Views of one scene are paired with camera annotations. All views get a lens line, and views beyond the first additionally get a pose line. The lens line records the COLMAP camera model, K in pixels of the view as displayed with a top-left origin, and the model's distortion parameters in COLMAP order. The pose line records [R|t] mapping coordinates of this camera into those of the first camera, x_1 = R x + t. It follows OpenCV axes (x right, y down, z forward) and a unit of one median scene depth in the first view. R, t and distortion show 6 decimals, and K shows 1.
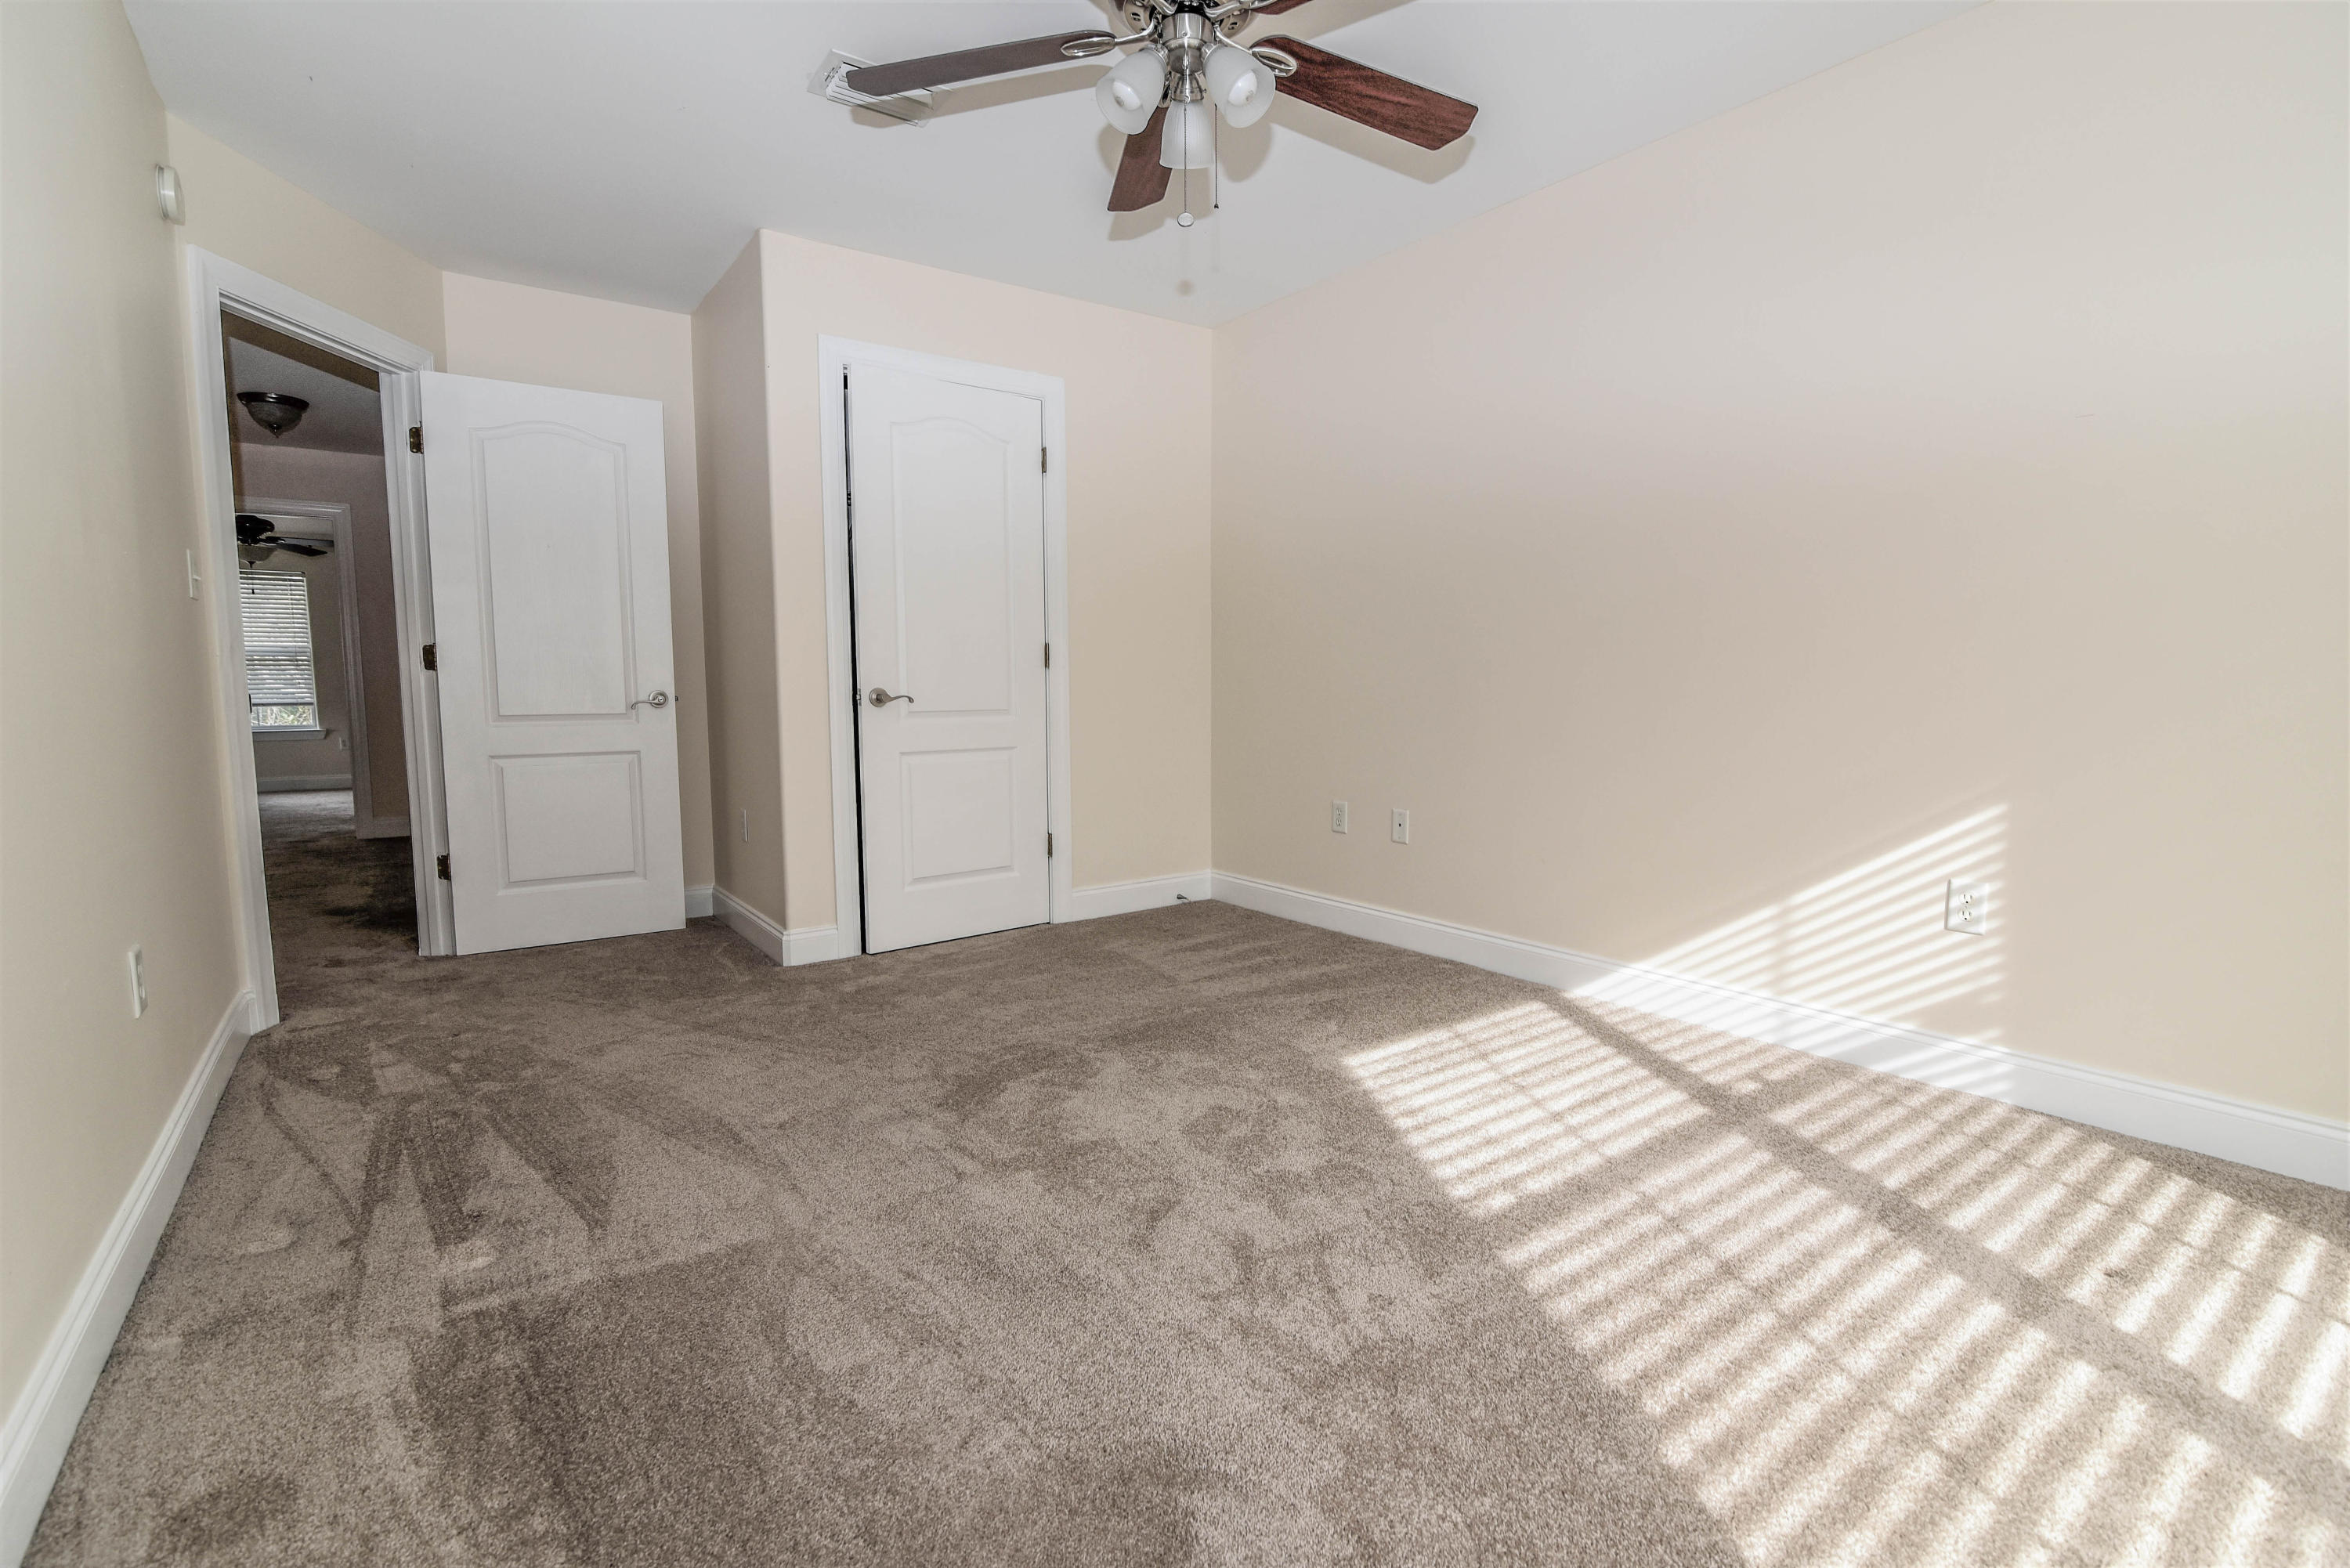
lens RADIAL K [[1073.2, 0, 1182.7], [0, 1073.2, 786.2], [0, 0, 1]] dist [-0.019814, 0.000057]
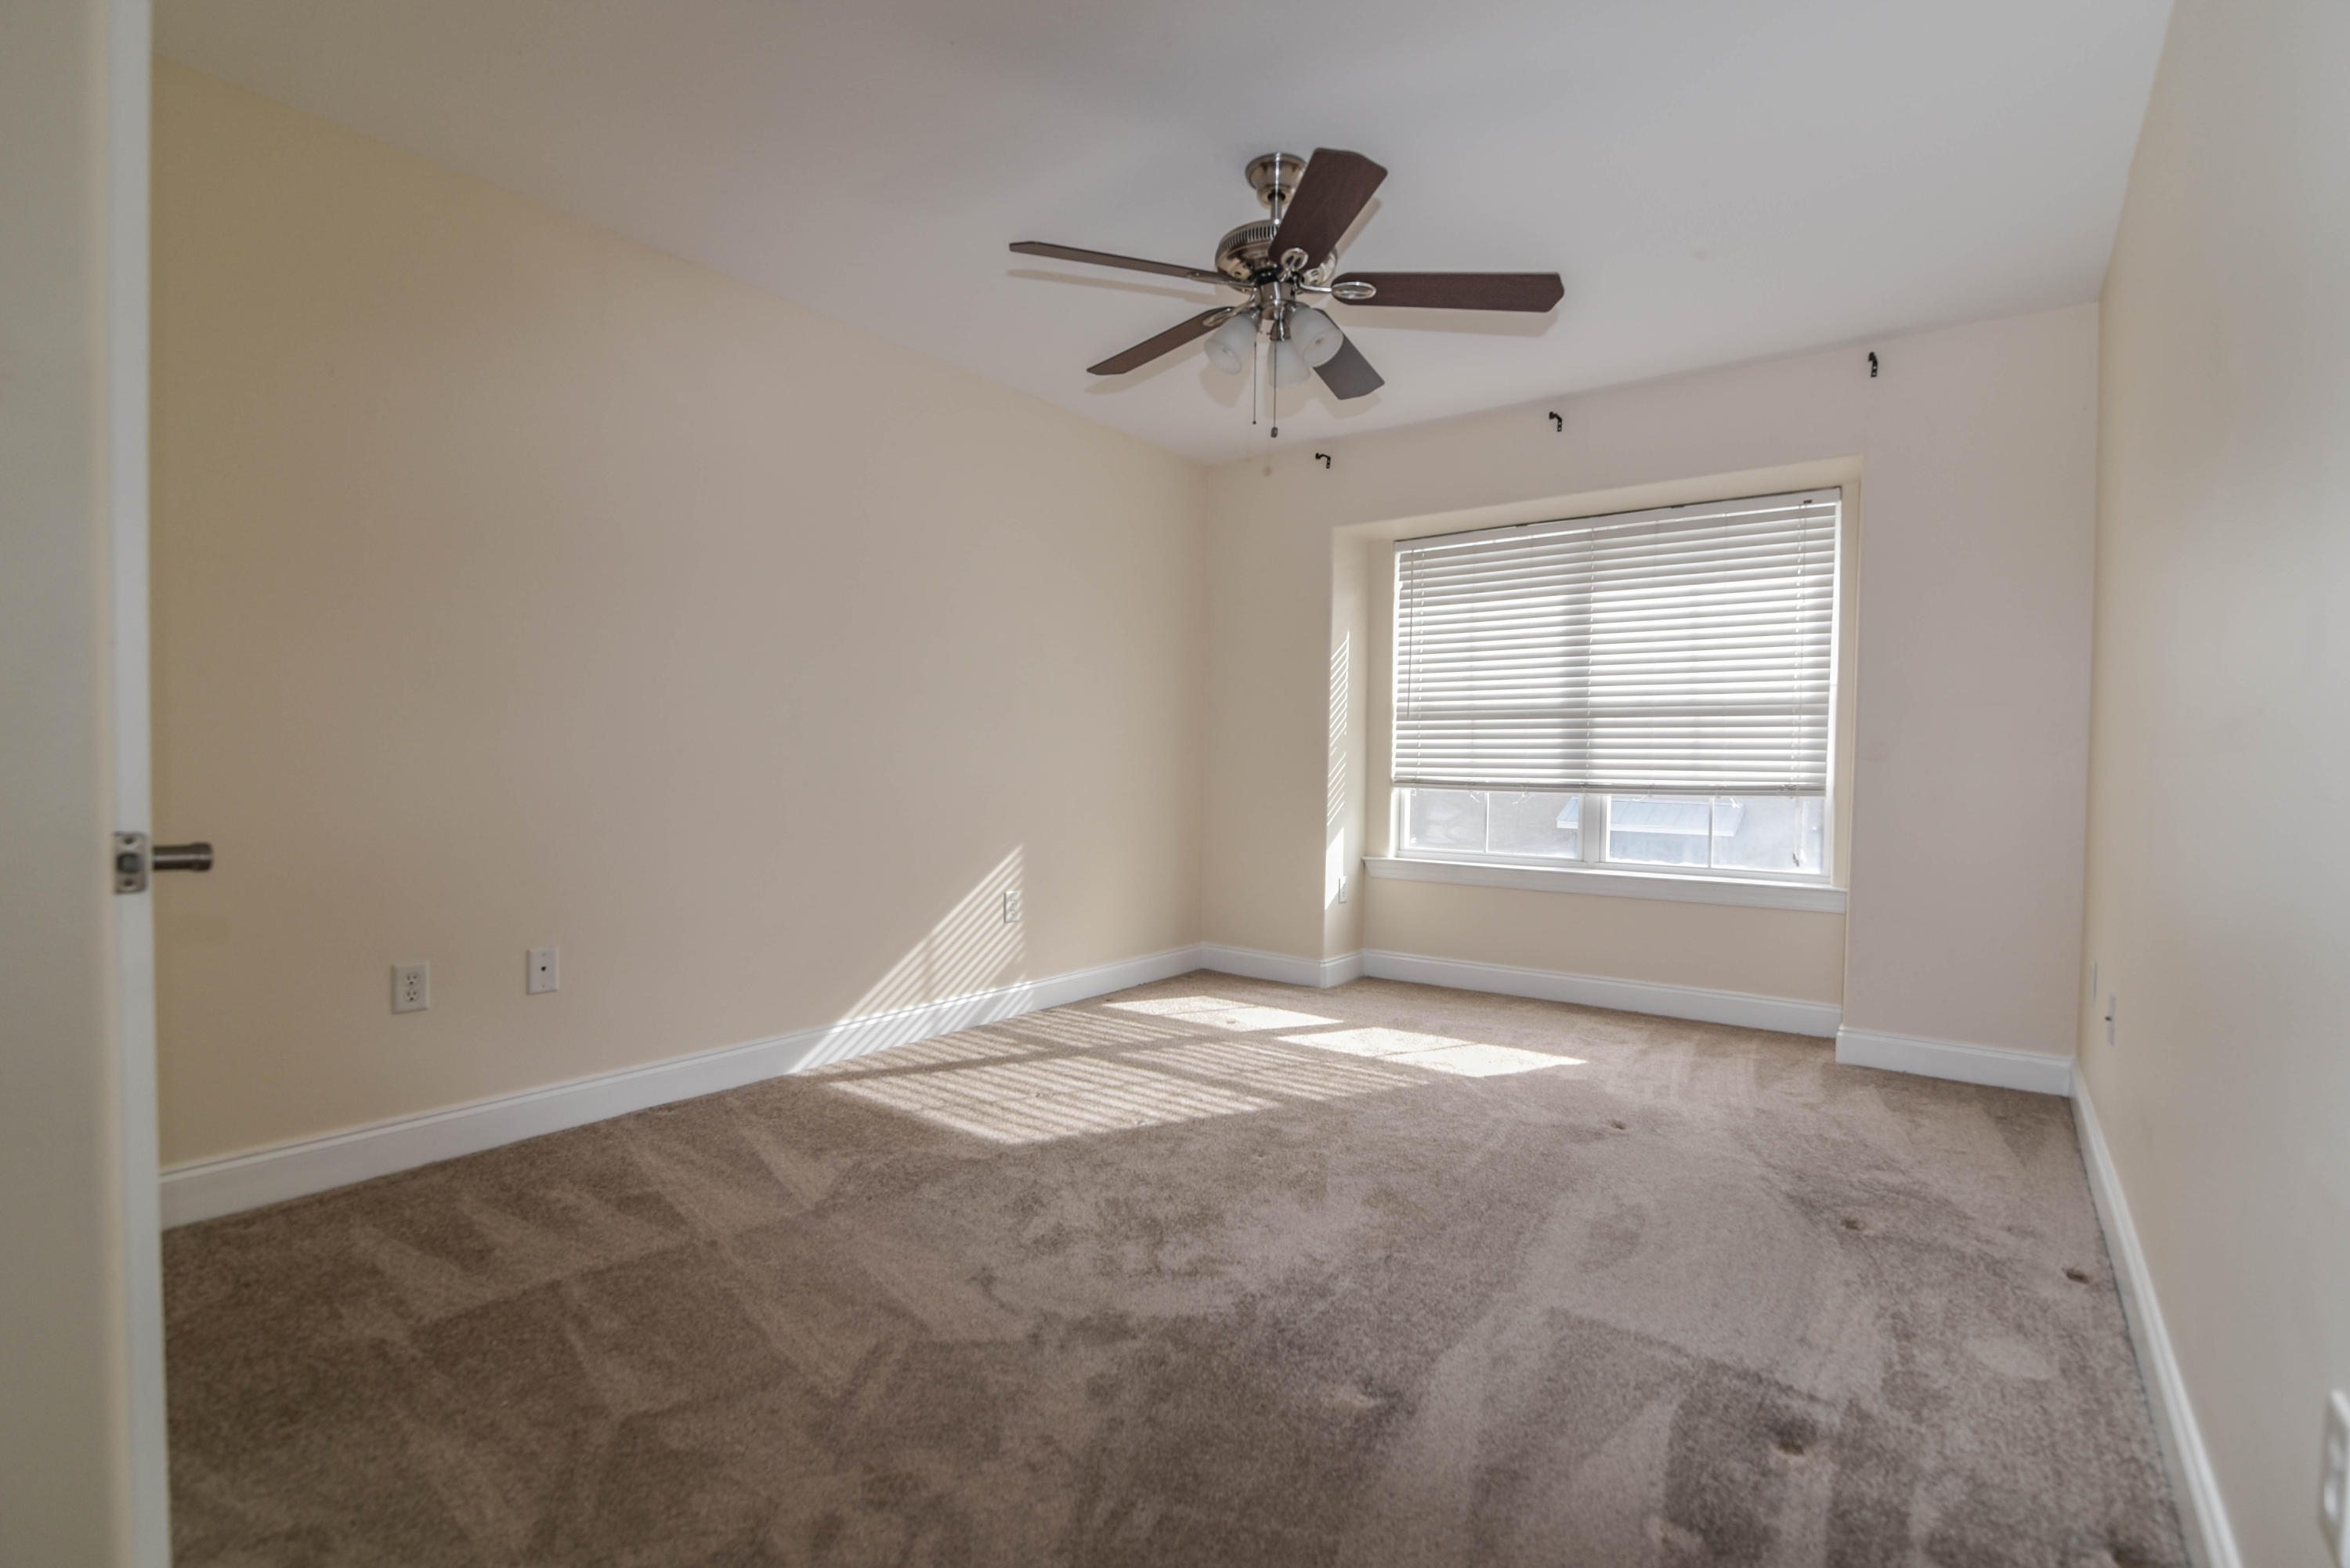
lens RADIAL K [[1073.2, 0, 1176.7], [0, 1073.2, 782.0], [0, 0, 1]] dist [-0.019814, 0.000057]
pose [[-0.265380, -0.030629, 0.963657, -1.010720], [0.083000, 0.995059, 0.054484, -0.161375], [-0.960565, 0.094443, -0.261526, 1.215955]]
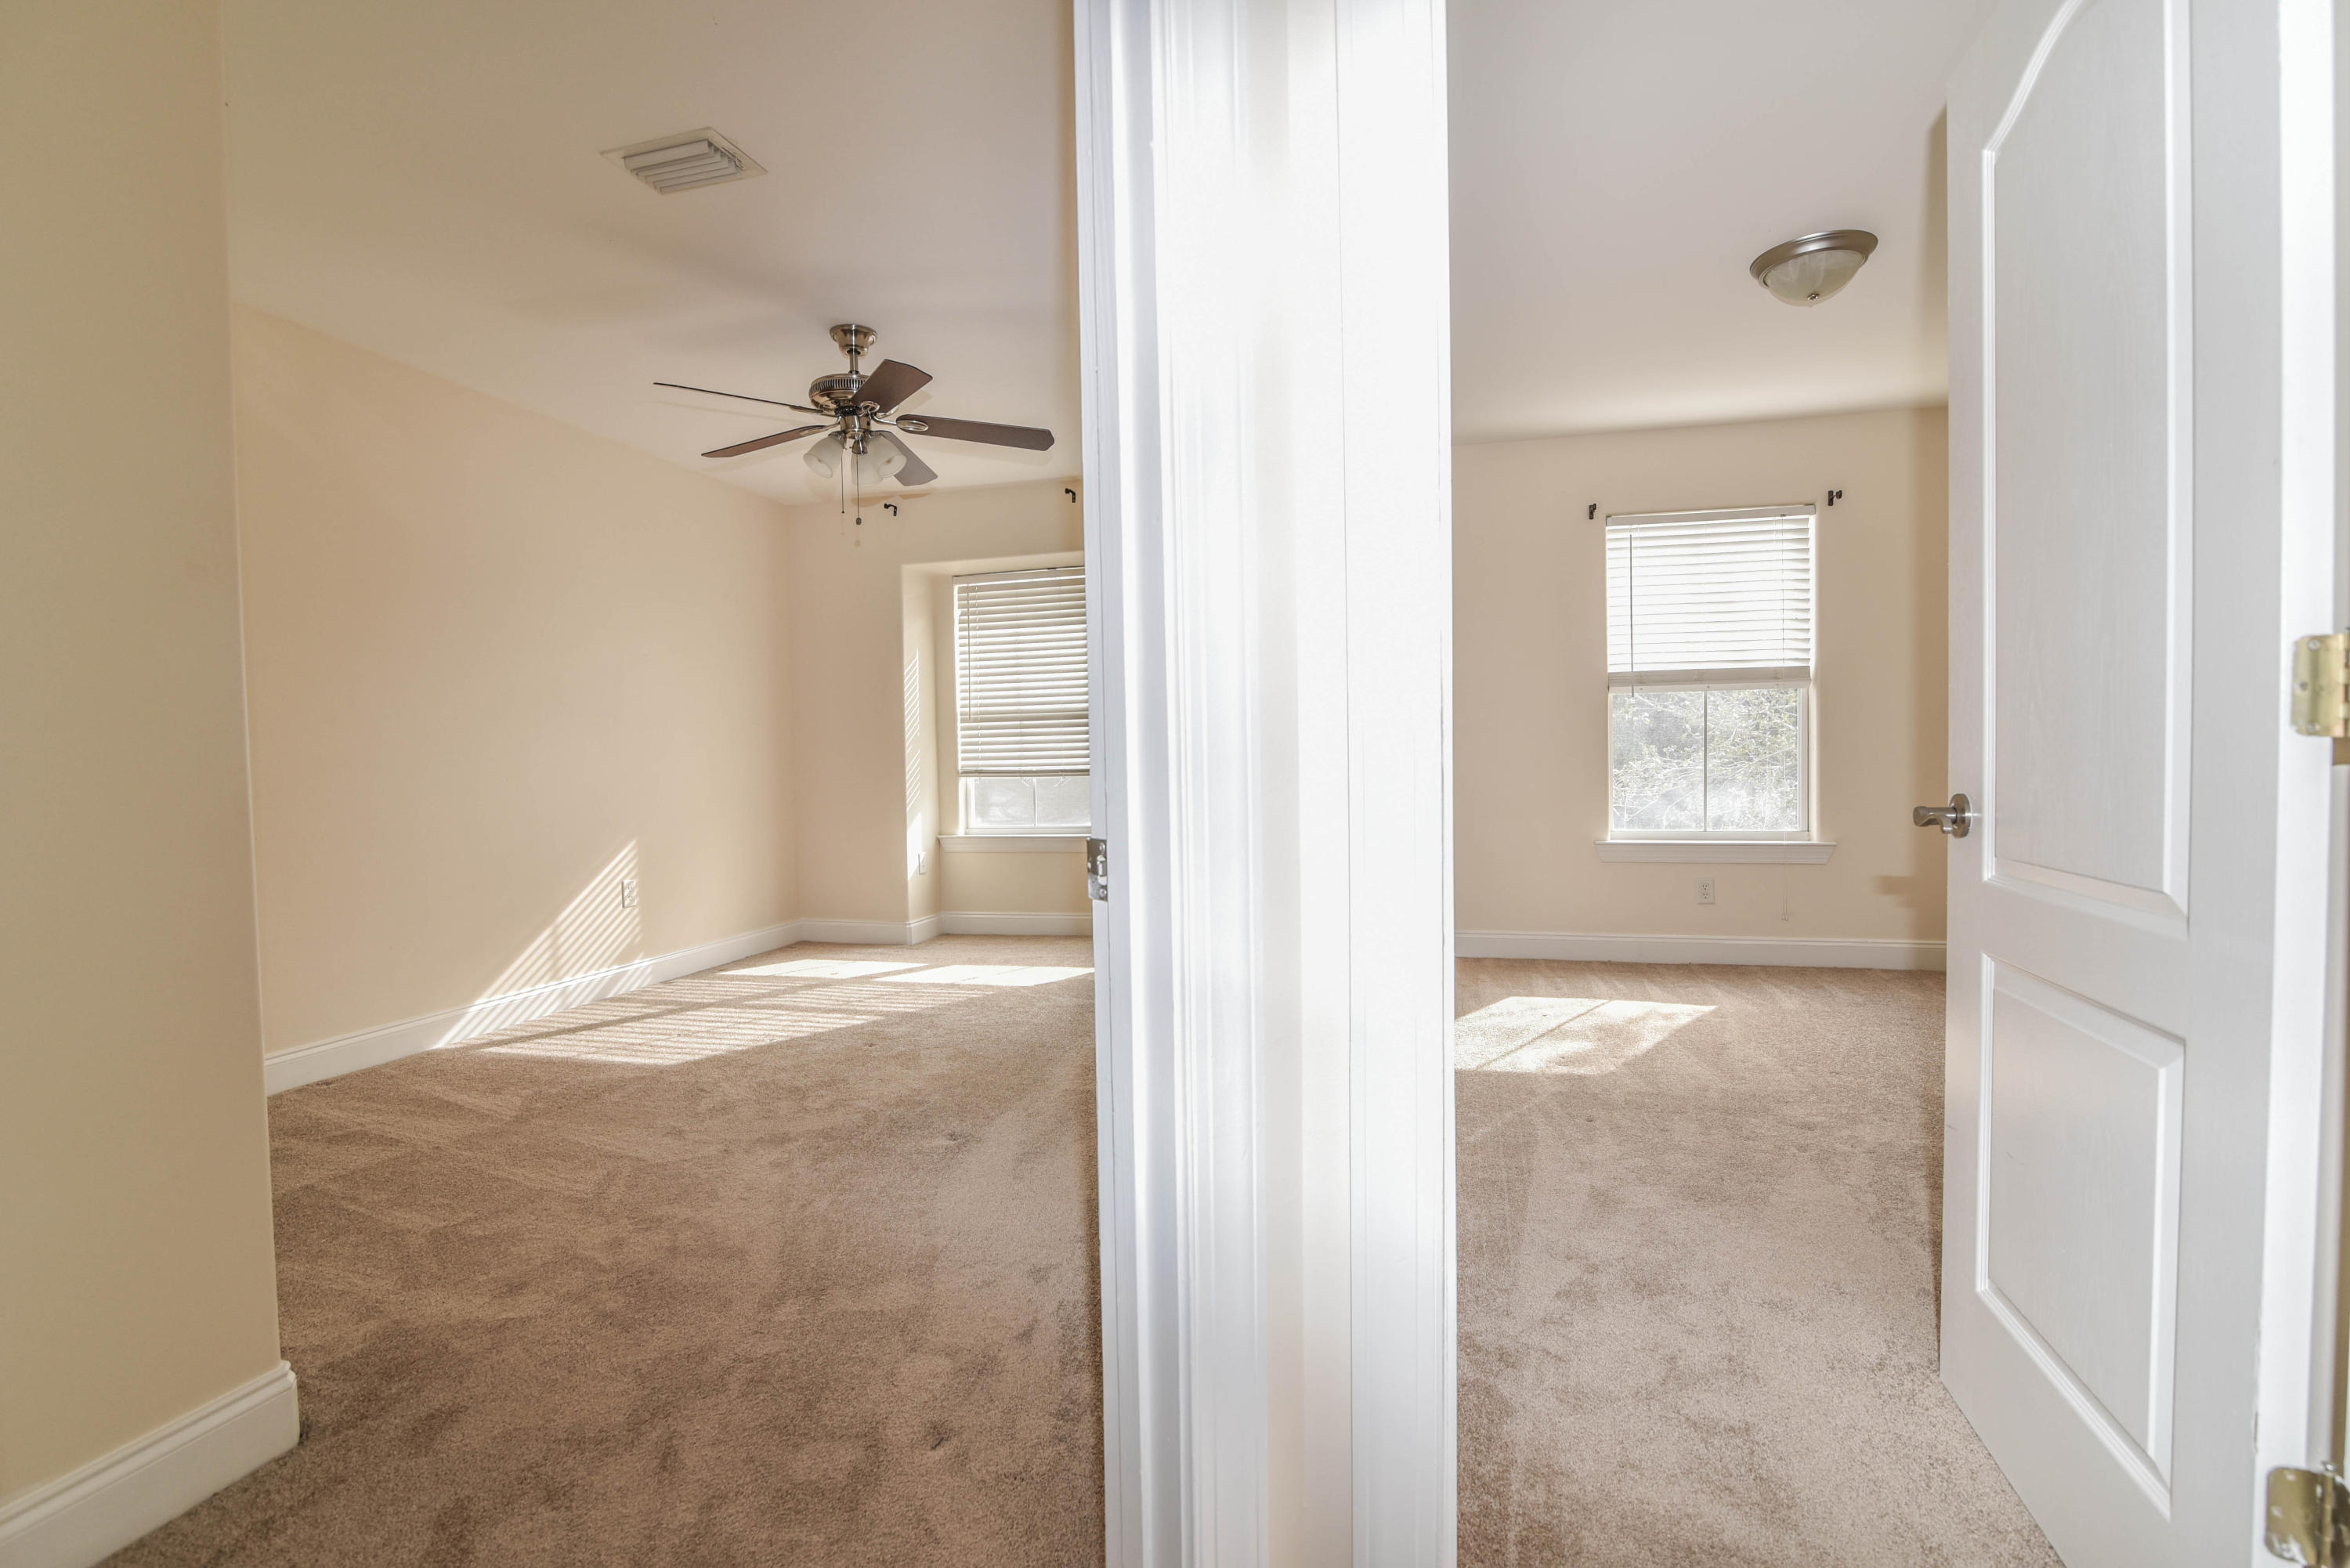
lens RADIAL K [[1073.2, 0, 1180.1], [0, 1073.2, 798.9], [0, 0, 1]] dist [-0.019814, 0.000057]
pose [[-0.615371, -0.026769, 0.787783, -1.450005], [0.094133, 0.989775, 0.107164, -0.176765], [-0.782596, 0.140102, -0.606559, 1.414841]]
